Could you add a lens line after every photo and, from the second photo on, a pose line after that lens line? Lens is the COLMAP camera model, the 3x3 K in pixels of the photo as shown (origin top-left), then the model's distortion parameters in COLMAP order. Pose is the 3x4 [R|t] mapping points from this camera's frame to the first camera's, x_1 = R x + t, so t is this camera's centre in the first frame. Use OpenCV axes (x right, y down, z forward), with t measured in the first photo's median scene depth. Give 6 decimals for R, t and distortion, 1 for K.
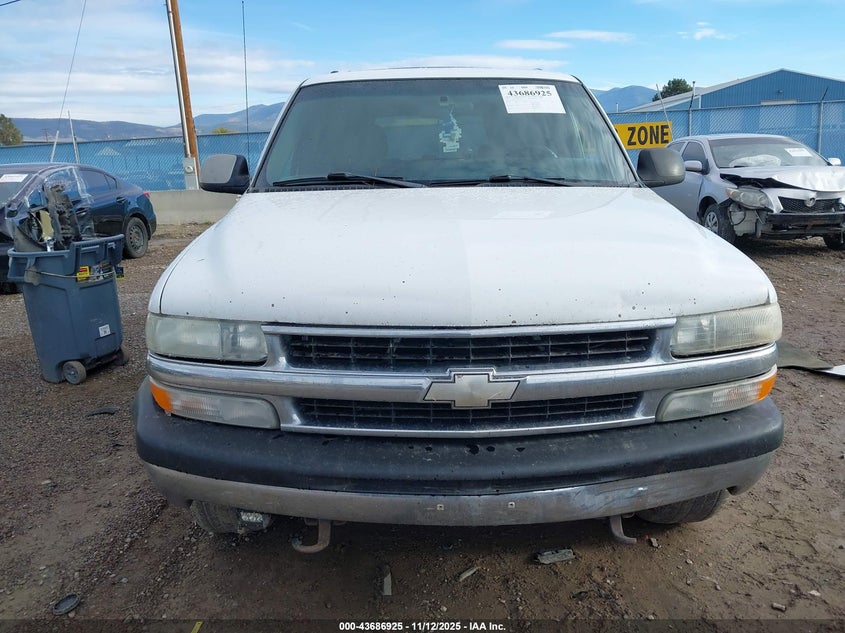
lens RADIAL K [[666.4, 0, 421.3], [0, 666.4, 317.8], [0, 0, 1]] dist [0.001050, 0.001628]
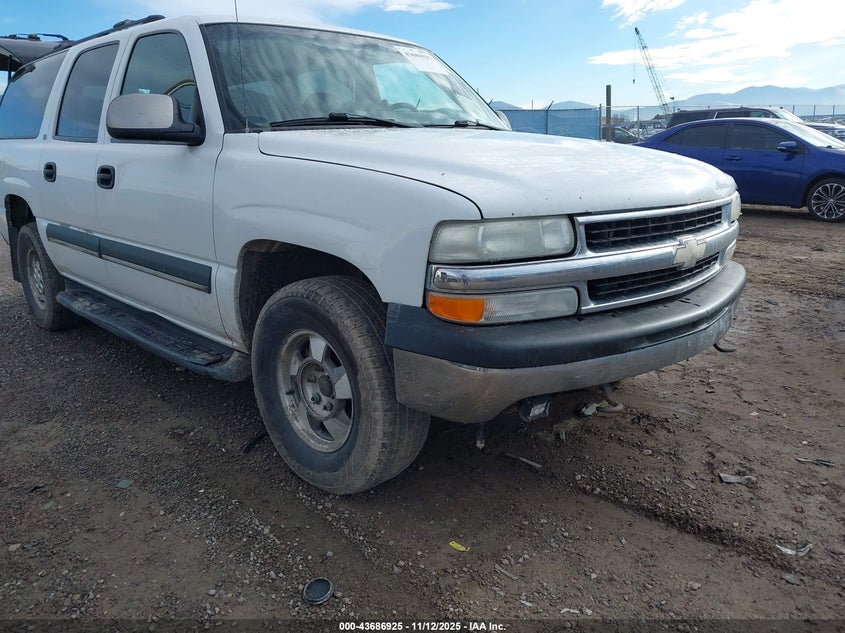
lens RADIAL K [[666.4, 0, 421.3], [0, 666.4, 317.8], [0, 0, 1]] dist [0.001050, 0.001628]
pose [[0.732776, -0.160273, 0.661326, -0.946820], [0.157171, 0.985451, 0.064674, 0.048604], [-0.662070, 0.056550, 0.747306, 0.249259]]
